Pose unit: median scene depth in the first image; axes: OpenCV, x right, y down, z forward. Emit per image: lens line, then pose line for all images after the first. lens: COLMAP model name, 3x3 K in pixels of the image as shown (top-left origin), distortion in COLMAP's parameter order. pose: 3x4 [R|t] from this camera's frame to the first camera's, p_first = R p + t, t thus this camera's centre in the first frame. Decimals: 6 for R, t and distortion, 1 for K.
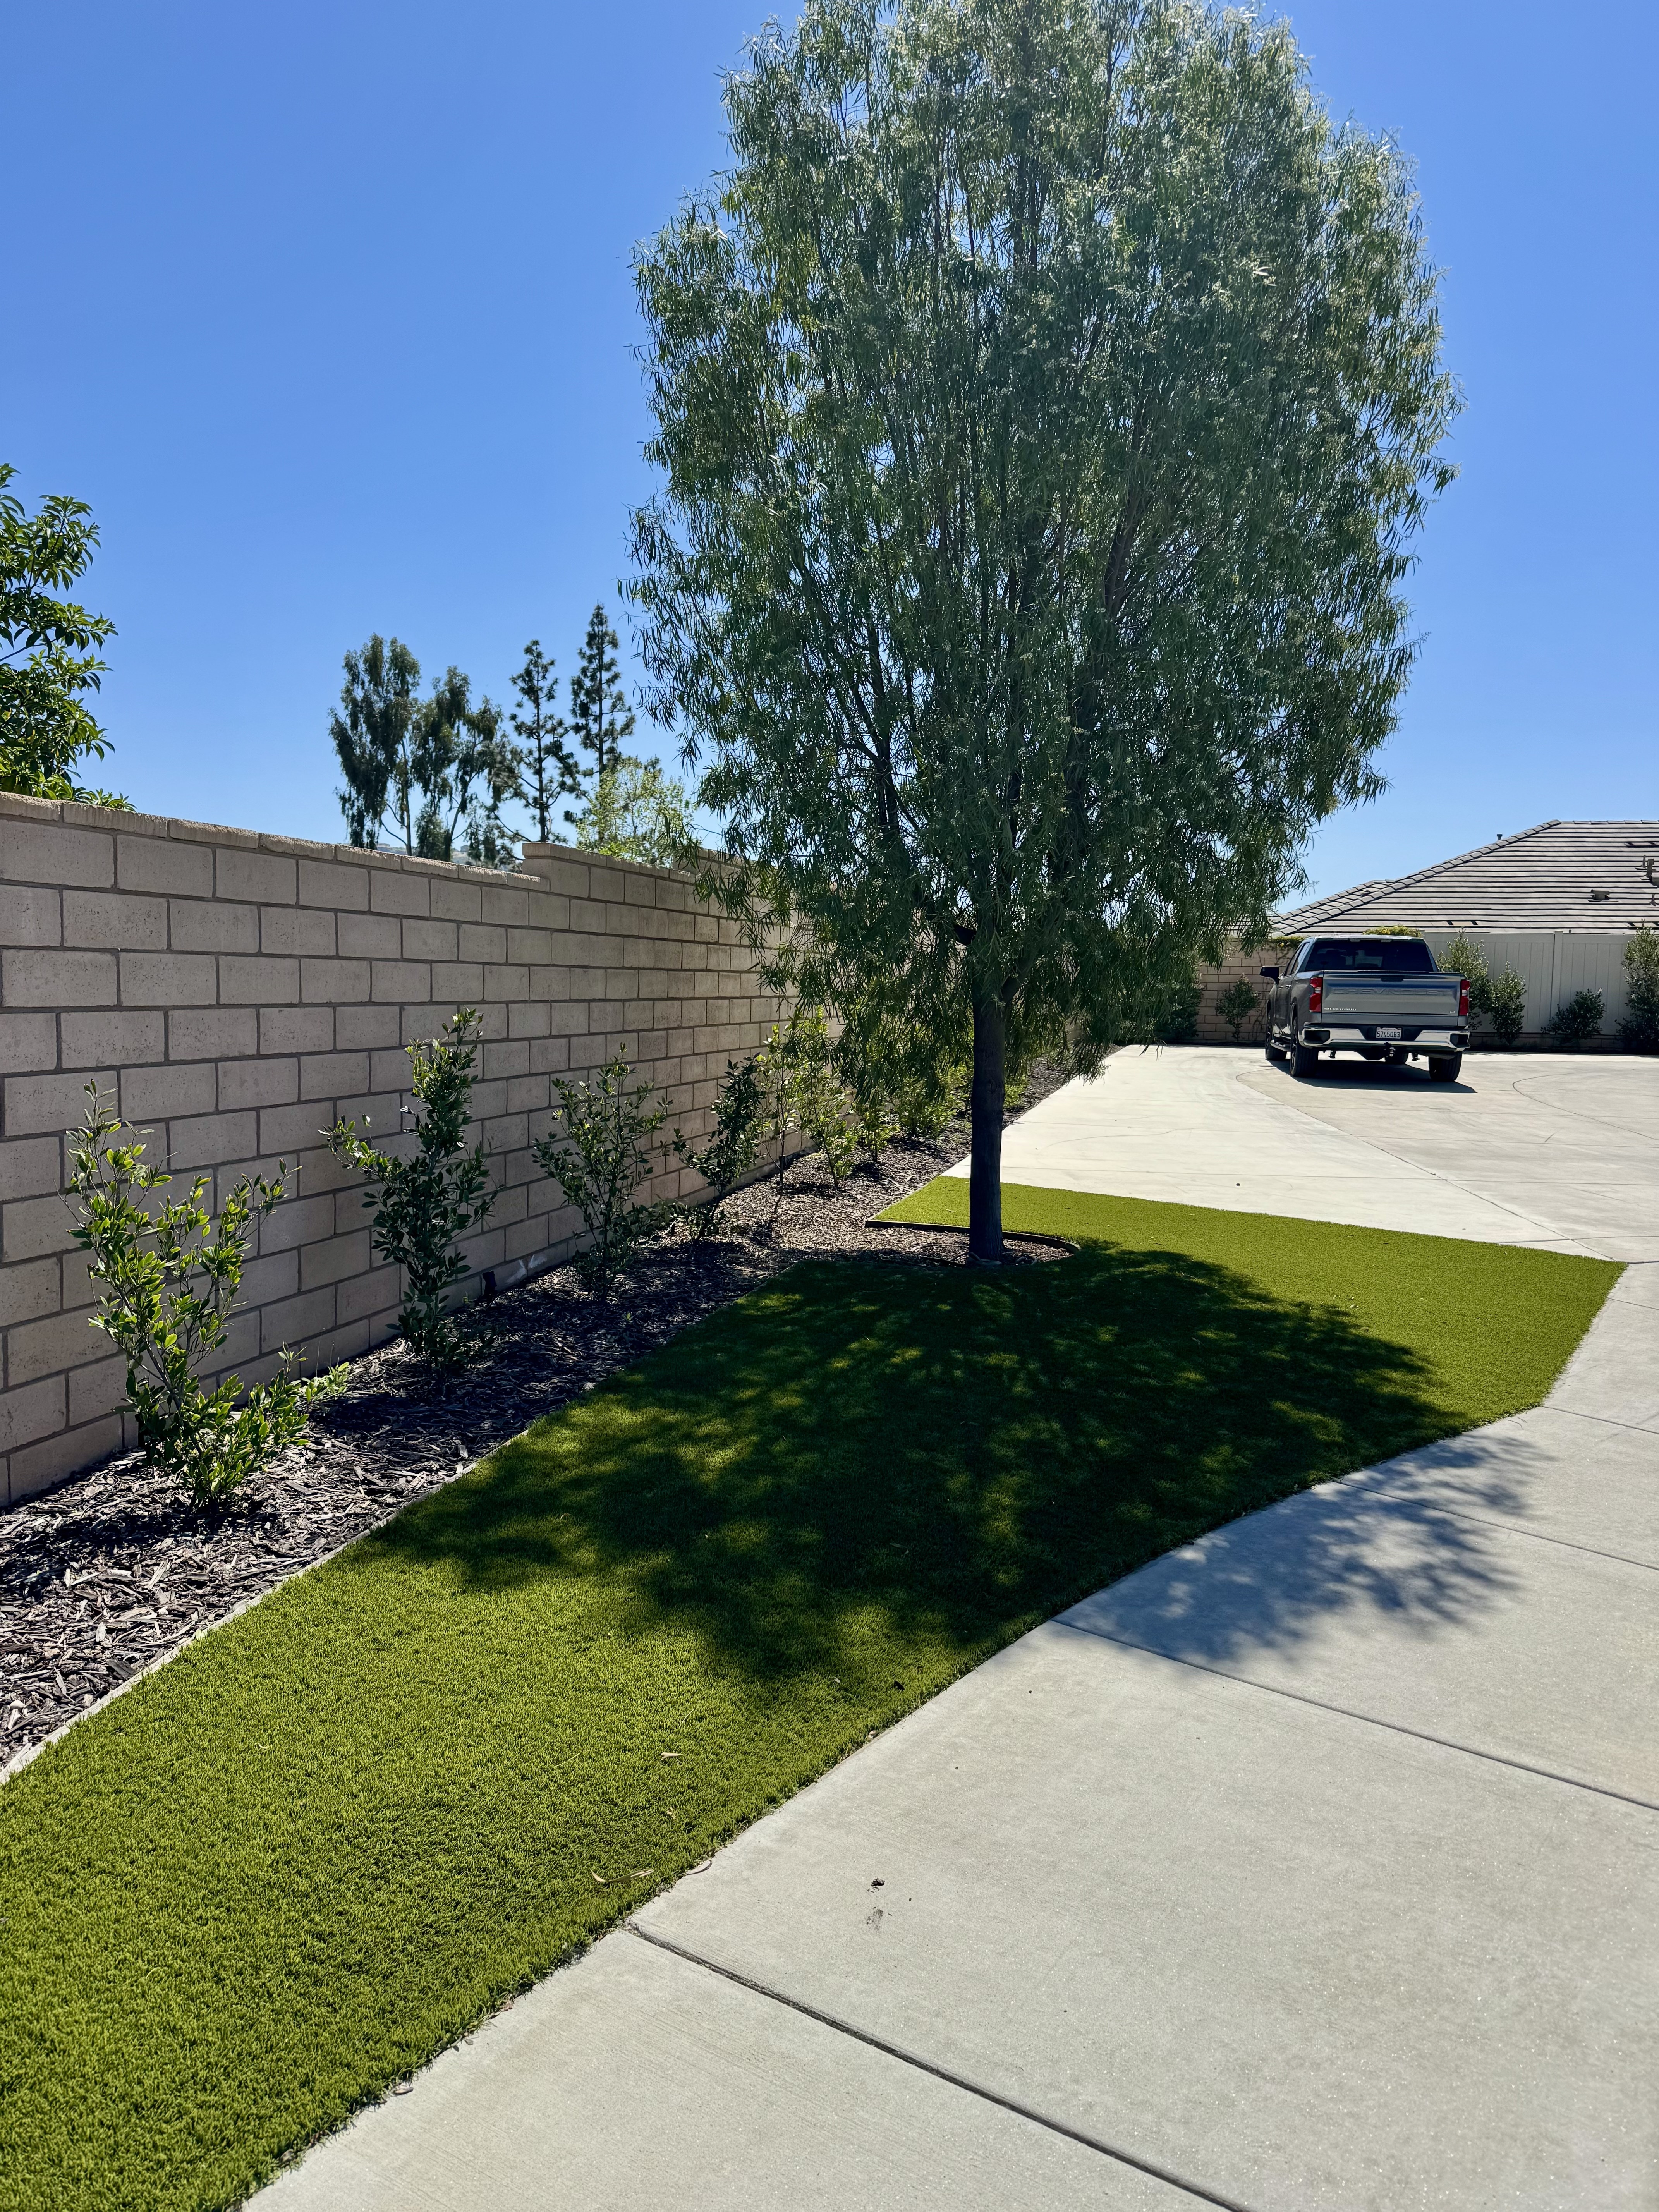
lens RADIAL K [[1535.3, 0, 834.2], [0, 1535.3, 1089.3], [0, 0, 1]] dist [0.110663, -0.151775]
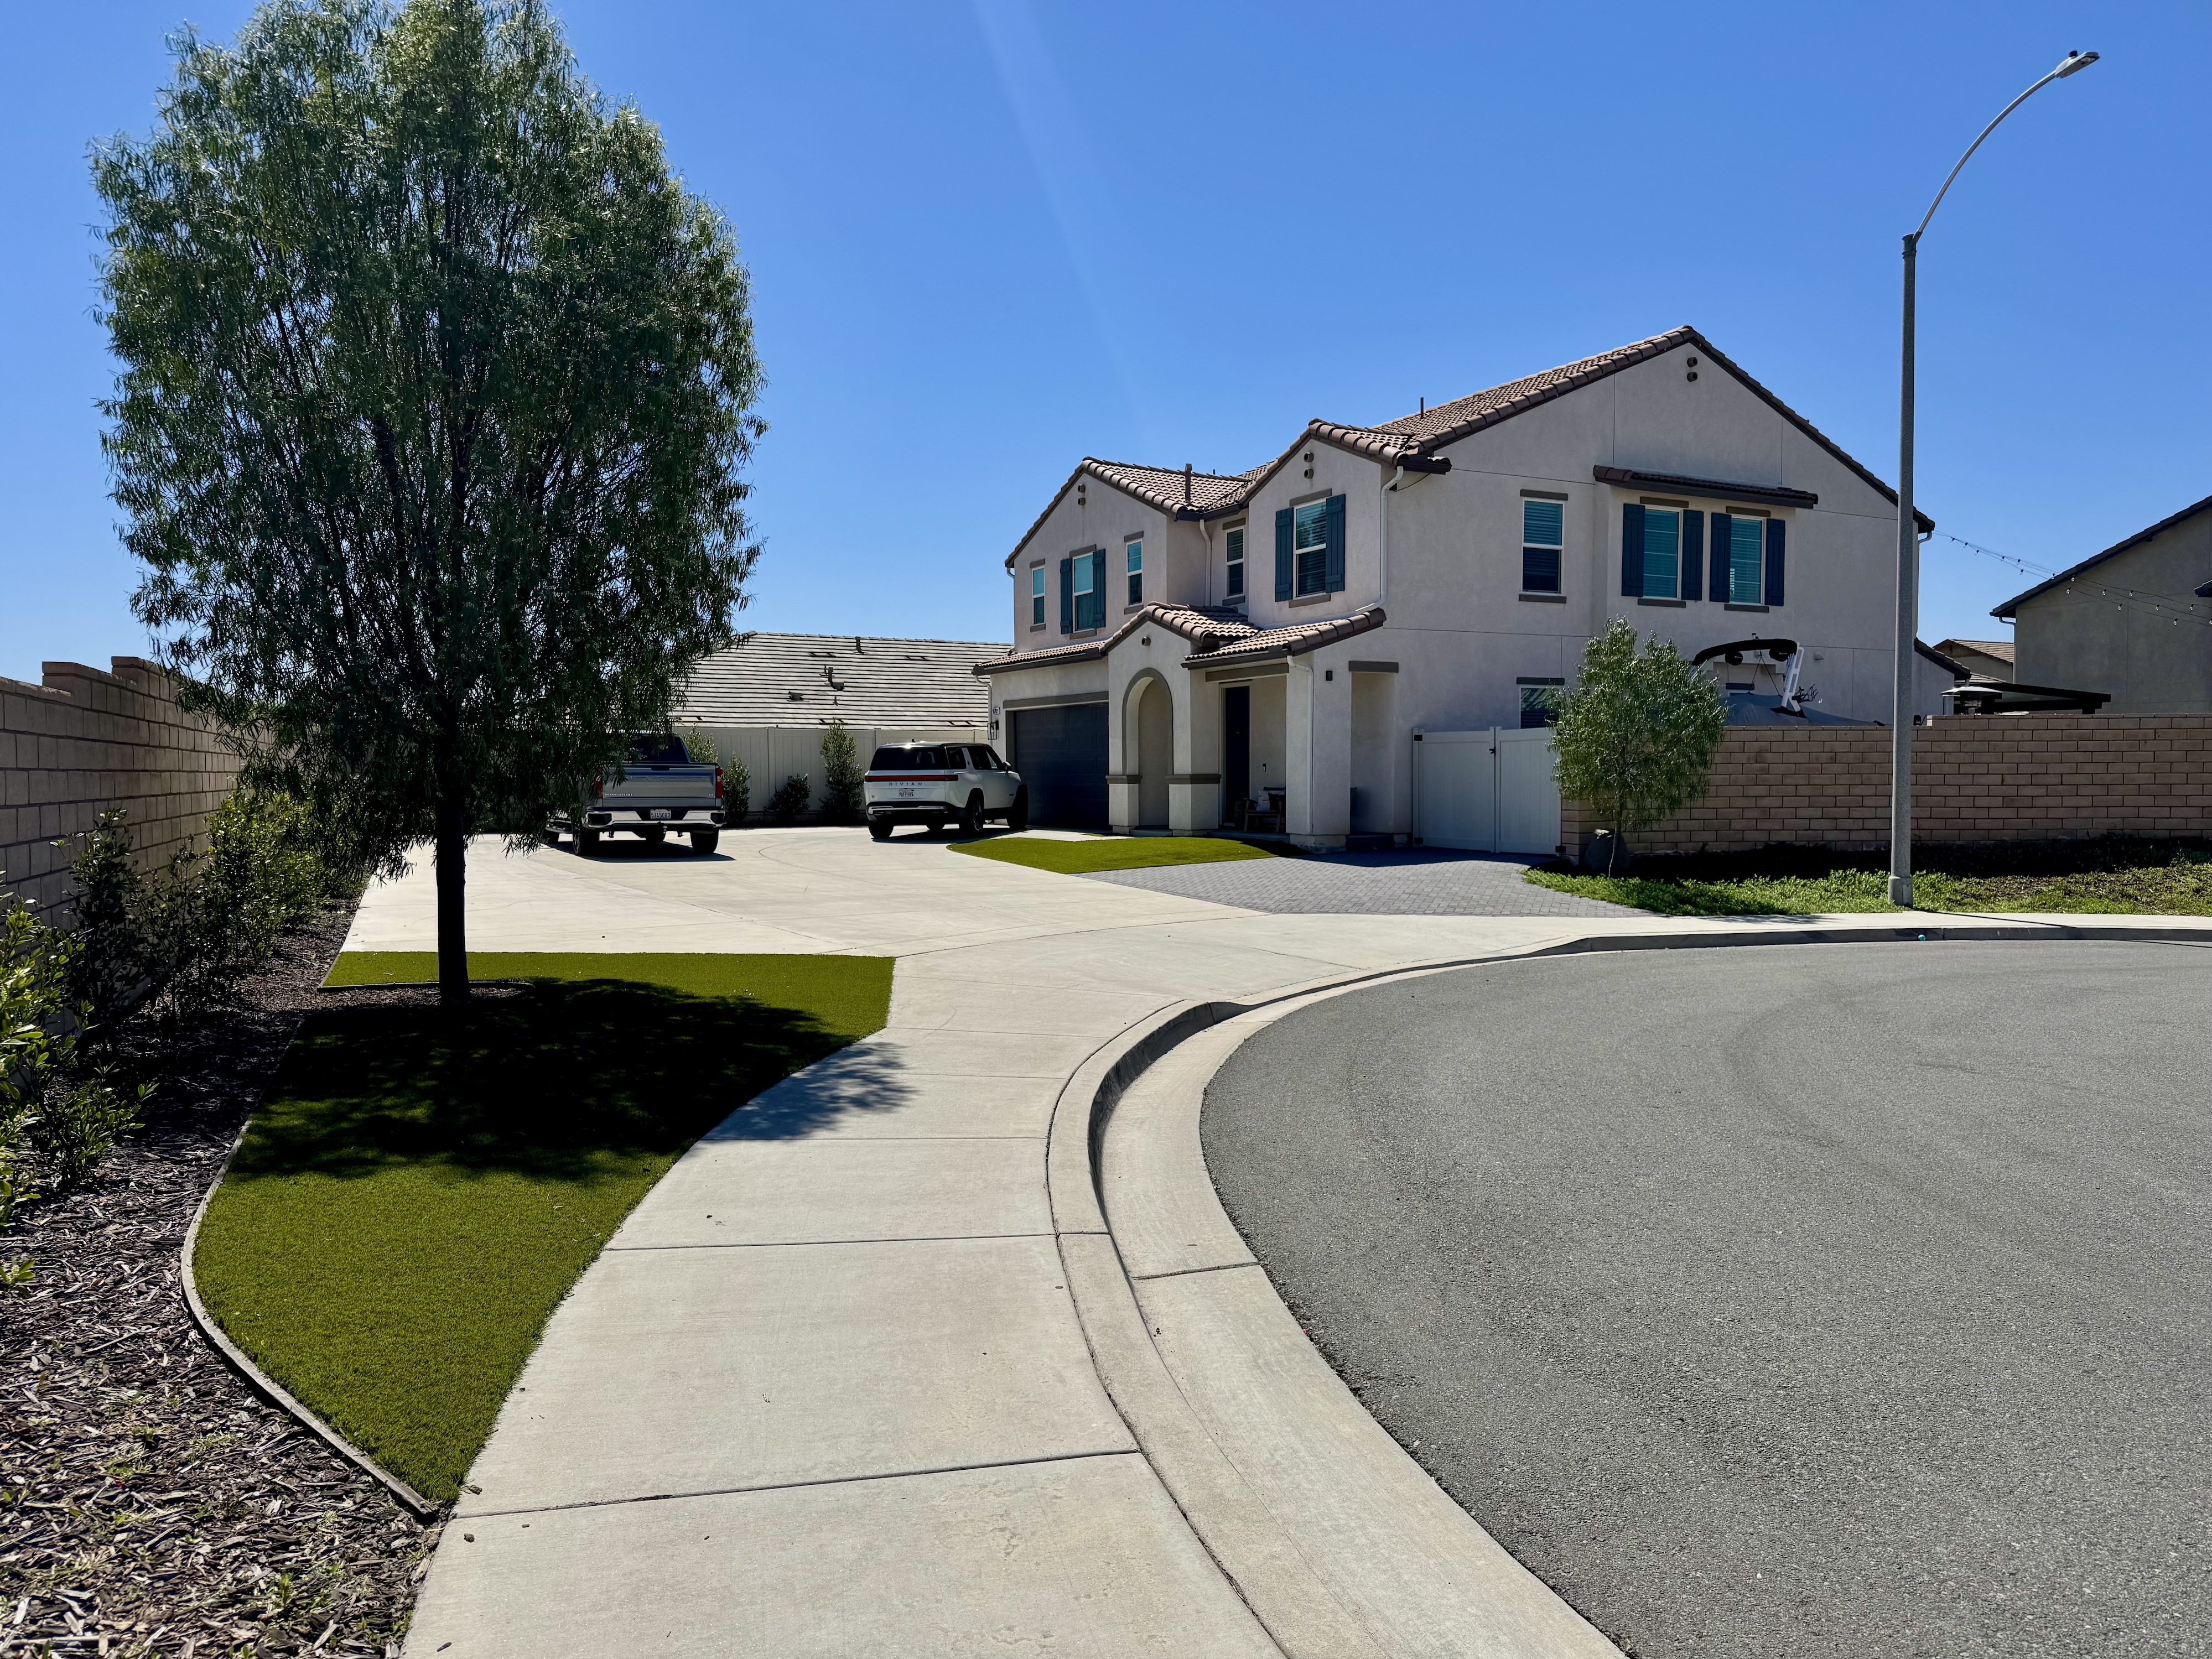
lens RADIAL K [[1535.2, 0, 1091.0], [0, 1535.2, 843.8], [0, 0, 1]] dist [0.110663, -0.151775]
pose [[0.788594, -0.047721, 0.613059, -0.105066], [0.060459, 0.998171, -0.000071, 0.006111], [-0.611934, 0.037121, 0.790037, -0.123203]]
